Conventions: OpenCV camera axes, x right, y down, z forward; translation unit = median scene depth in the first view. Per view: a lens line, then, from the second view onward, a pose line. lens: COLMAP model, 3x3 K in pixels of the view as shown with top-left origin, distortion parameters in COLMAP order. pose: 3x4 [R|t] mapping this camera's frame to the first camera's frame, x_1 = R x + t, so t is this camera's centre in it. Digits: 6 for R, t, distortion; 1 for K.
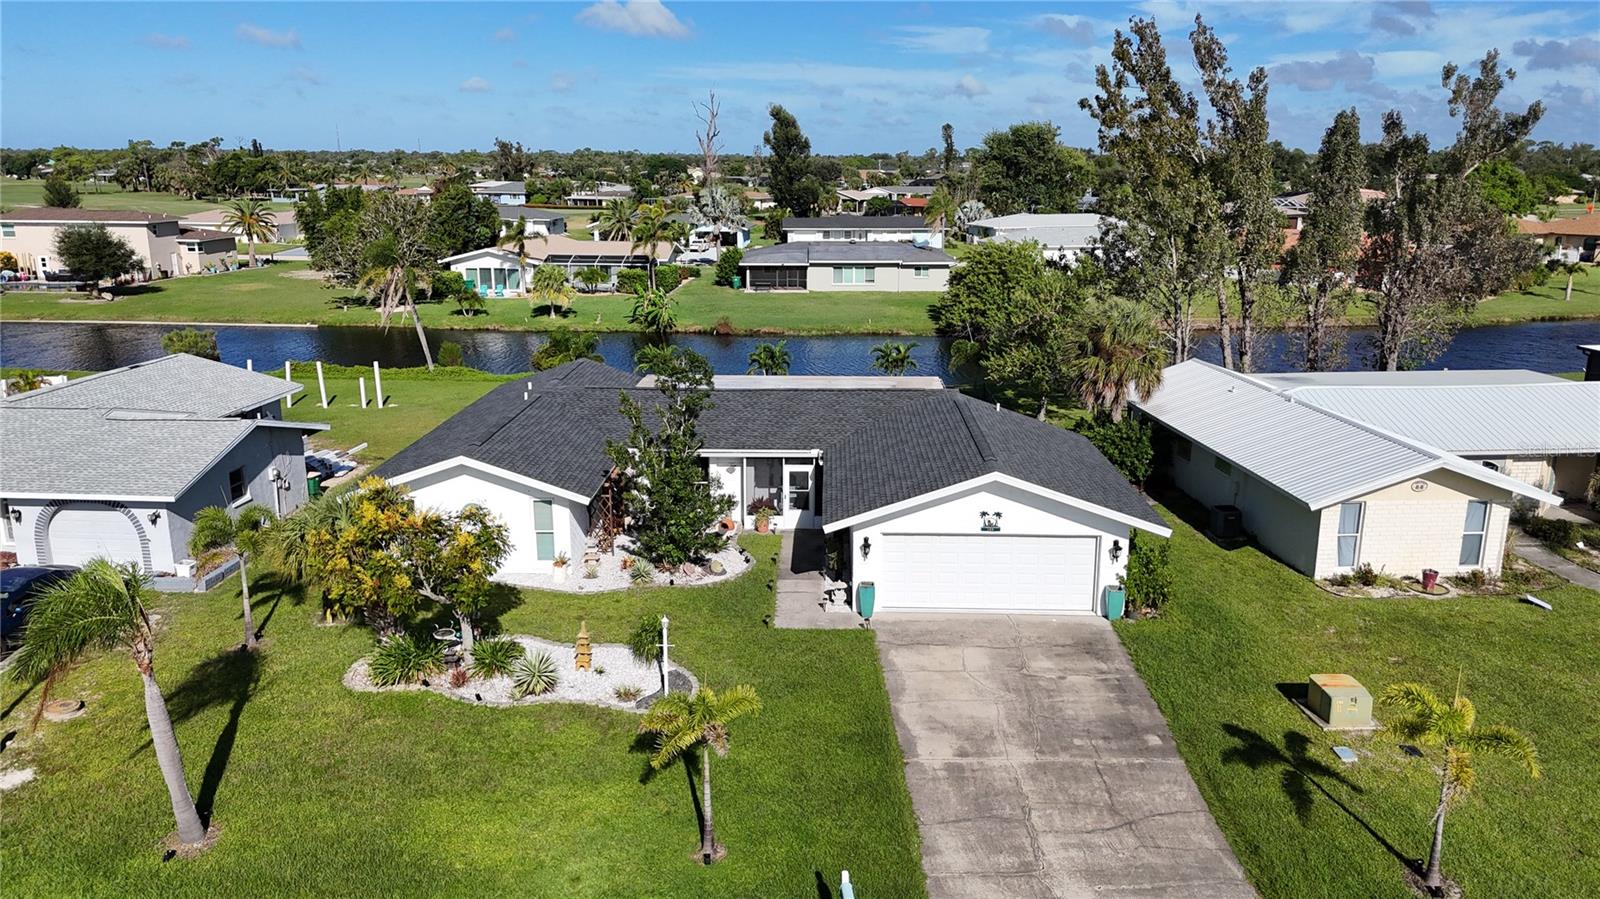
lens RADIAL K [[1185.4, 0, 799.5], [0, 1185.4, 451.4], [0, 0, 1]] dist [0.071428, -0.061183]
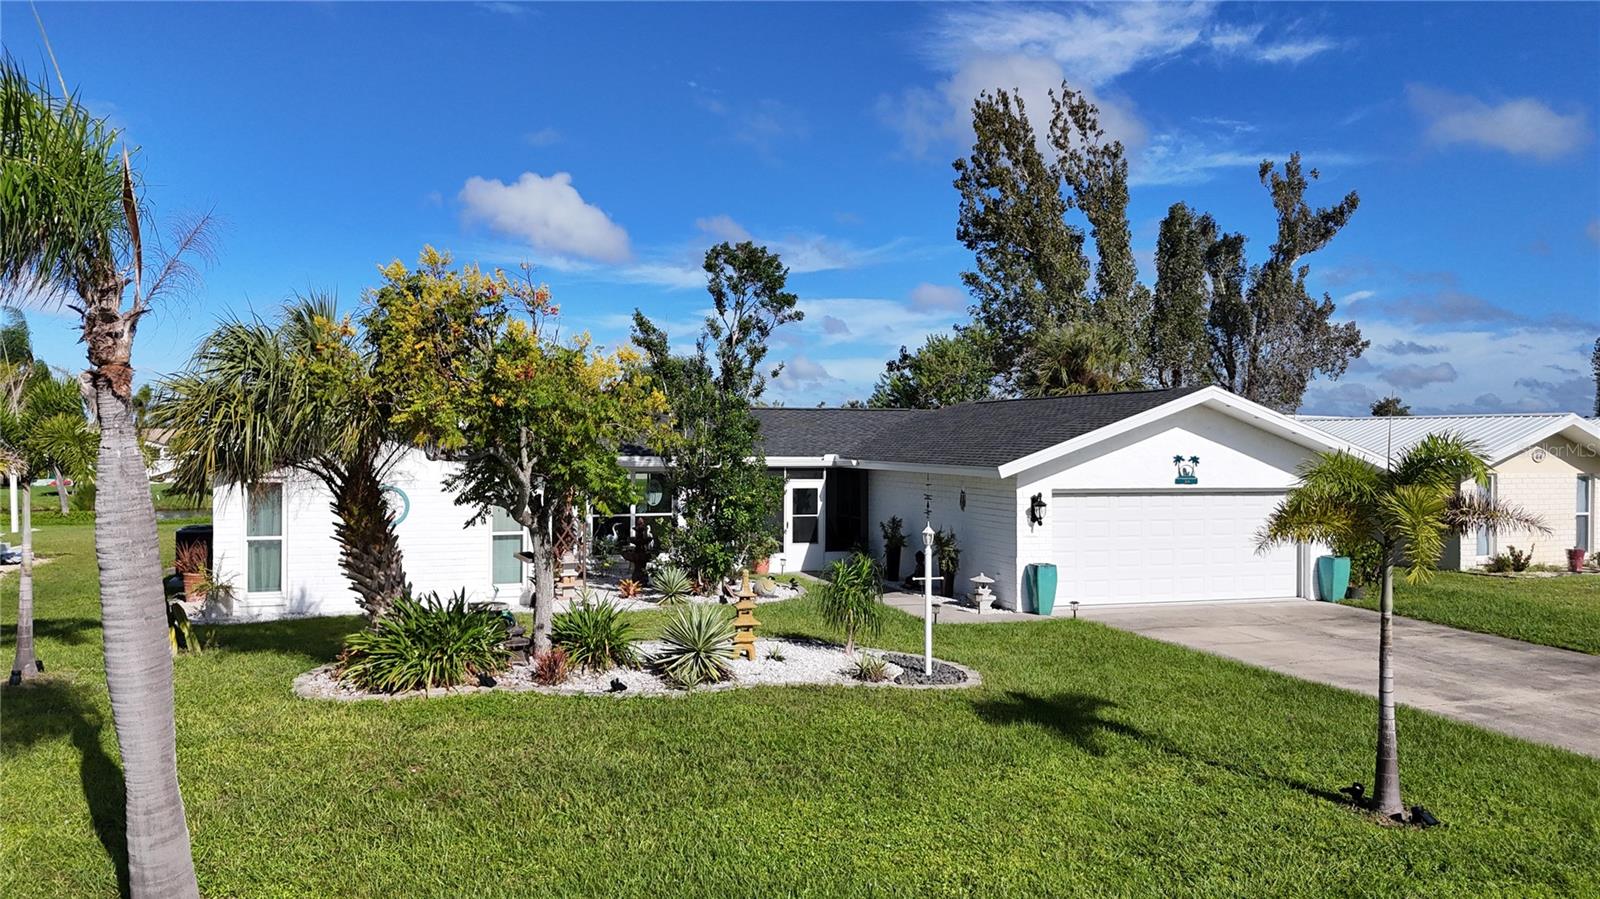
lens RADIAL K [[1185.4, 0, 802.9], [0, 1185.4, 446.3], [0, 0, 1]] dist [0.071428, -0.061183]
pose [[0.937975, 0.003692, 0.346684, -0.253753], [0.078565, 0.971668, -0.222909, 0.153727], [-0.337685, 0.236320, 0.911110, 0.331341]]
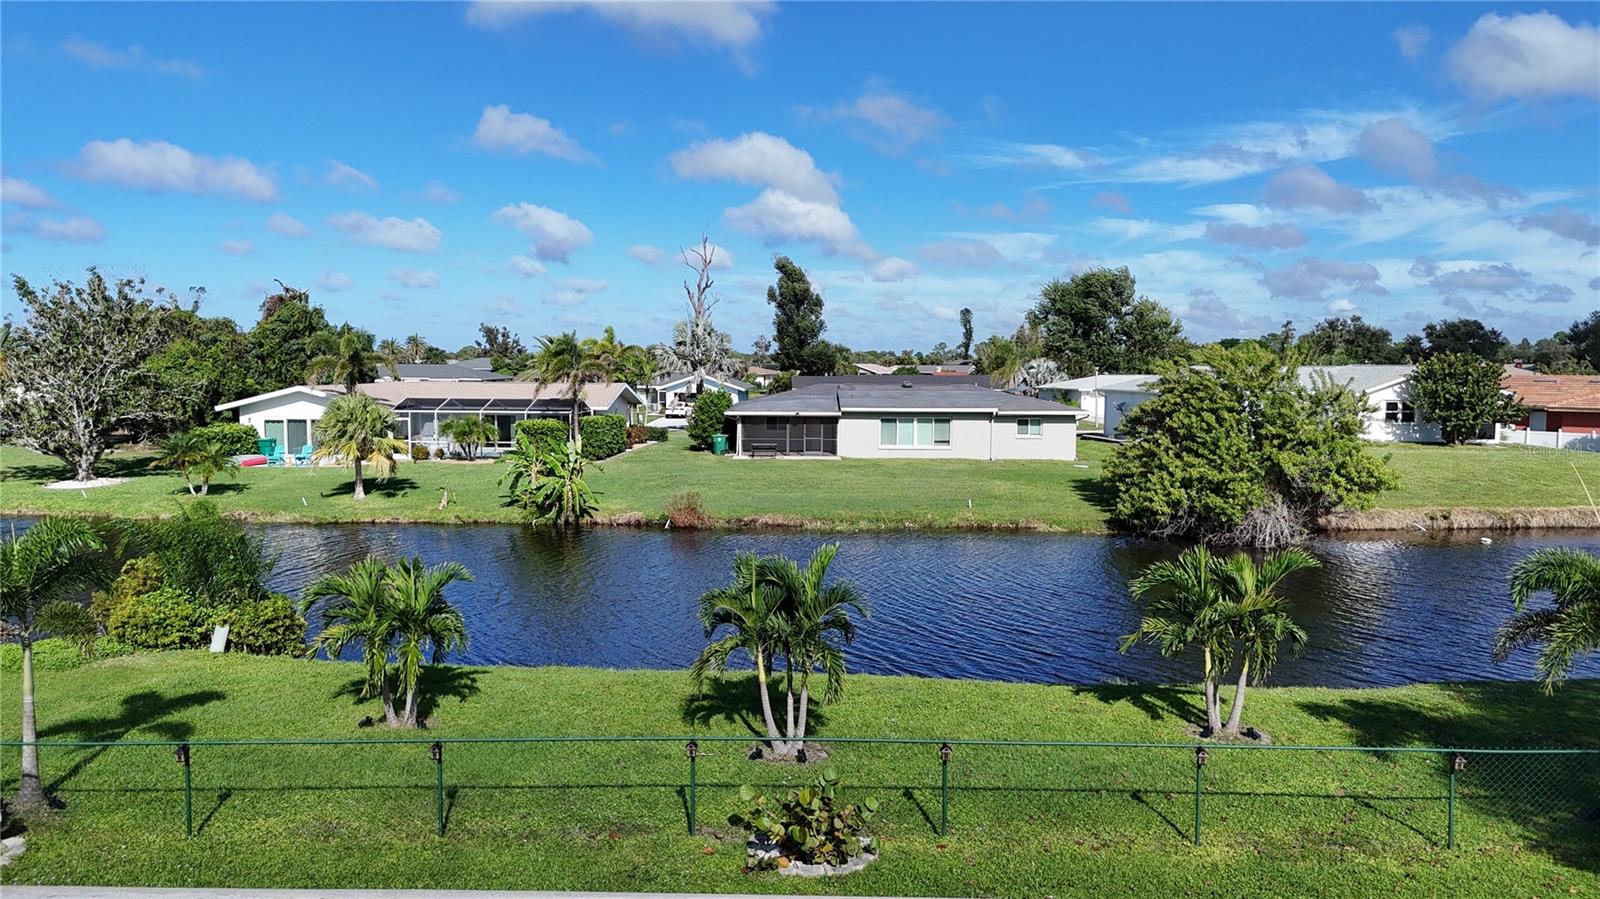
lens RADIAL K [[1185.4, 0, 795.6], [0, 1185.4, 455.5], [0, 0, 1]] dist [0.071428, -0.061183]
pose [[0.999978, 0.003811, -0.005439, -0.032122], [-0.004647, 0.986582, -0.163199, -0.109194], [0.004744, 0.163220, 0.986578, 1.149426]]
